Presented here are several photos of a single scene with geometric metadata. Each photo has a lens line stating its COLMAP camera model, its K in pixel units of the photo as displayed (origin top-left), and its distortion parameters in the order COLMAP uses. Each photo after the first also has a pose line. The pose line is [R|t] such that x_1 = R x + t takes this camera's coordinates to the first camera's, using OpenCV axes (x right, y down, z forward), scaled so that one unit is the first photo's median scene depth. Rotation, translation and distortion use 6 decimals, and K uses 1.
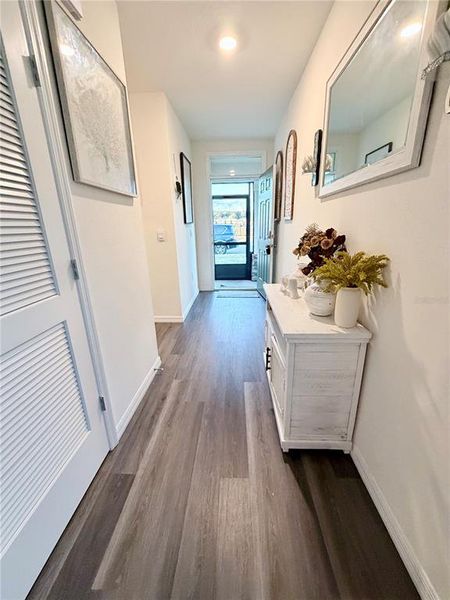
lens RADIAL K [[239.5, 0, 225.0], [0, 239.5, 300.0], [0, 0, 1]] dist [-0.000801, -0.000122]
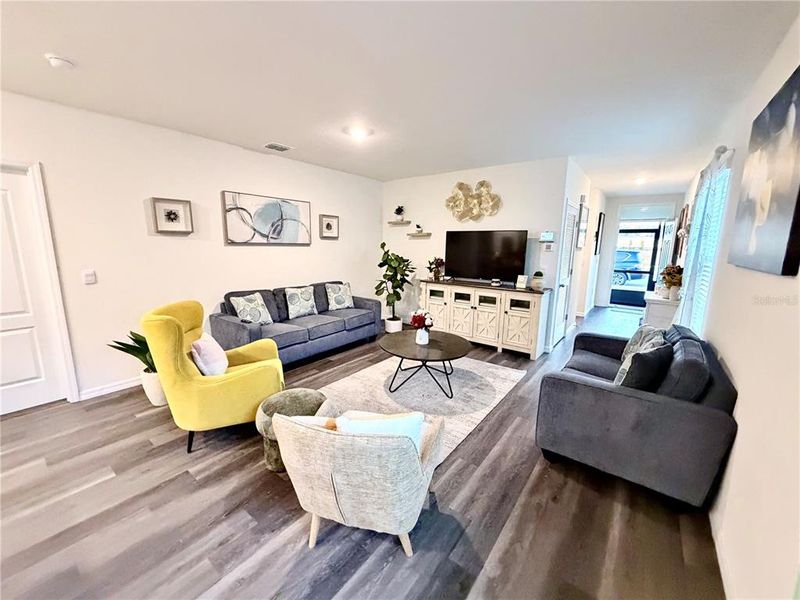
lens RADIAL K [[319.3, 0, 396.0], [0, 319.3, 299.4], [0, 0, 1]] dist [-0.000801, -0.000122]
pose [[0.810382, 0.125109, -0.572389, 0.002202], [-0.197291, 0.978153, -0.065524, 0.193681], [0.551686, 0.166026, 0.817360, -0.752895]]
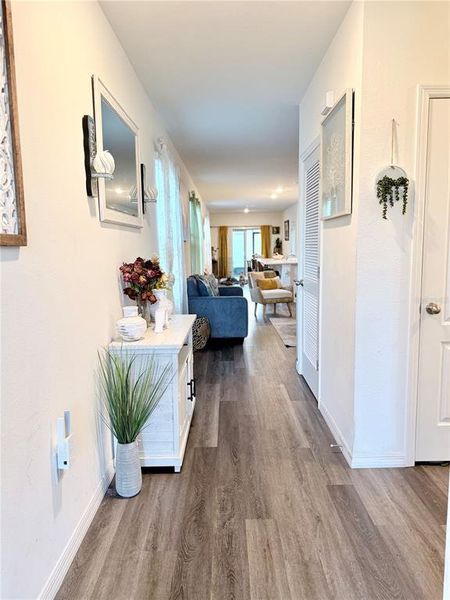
lens RADIAL K [[446.9, 0, 225.0], [0, 446.9, 300.0], [0, 0, 1]] dist [-0.000739, -0.000347]
pose [[-0.998678, 0.040832, -0.031235, 0.085901], [0.024231, 0.909722, 0.414510, -0.745636], [0.045340, 0.413205, -0.909509, 2.287025]]
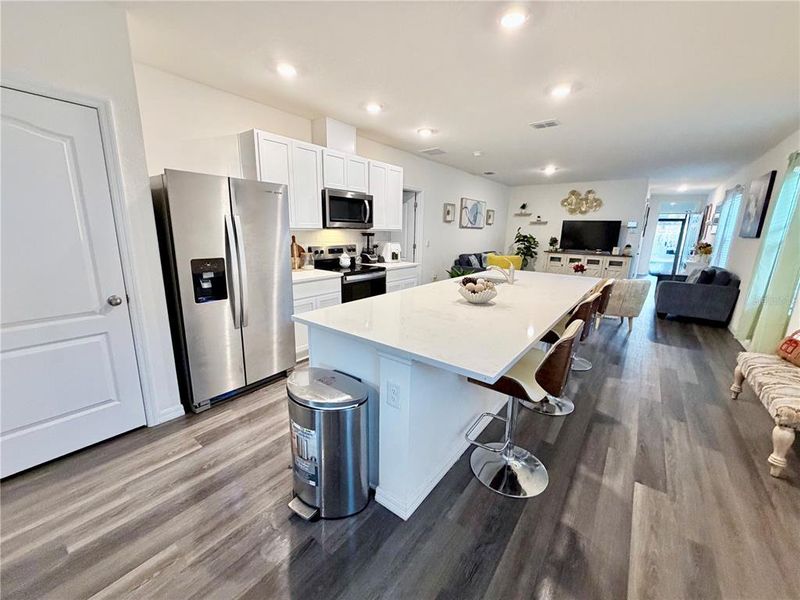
lens RADIAL K [[319.3, 0, 396.0], [0, 319.3, 299.4], [0, 0, 1]] dist [-0.000801, -0.000122]
pose [[0.811044, 0.156540, -0.563652, -0.158996], [-0.203618, 0.978822, -0.021144, 0.450802], [0.548405, 0.131918, 0.825742, -1.526108]]
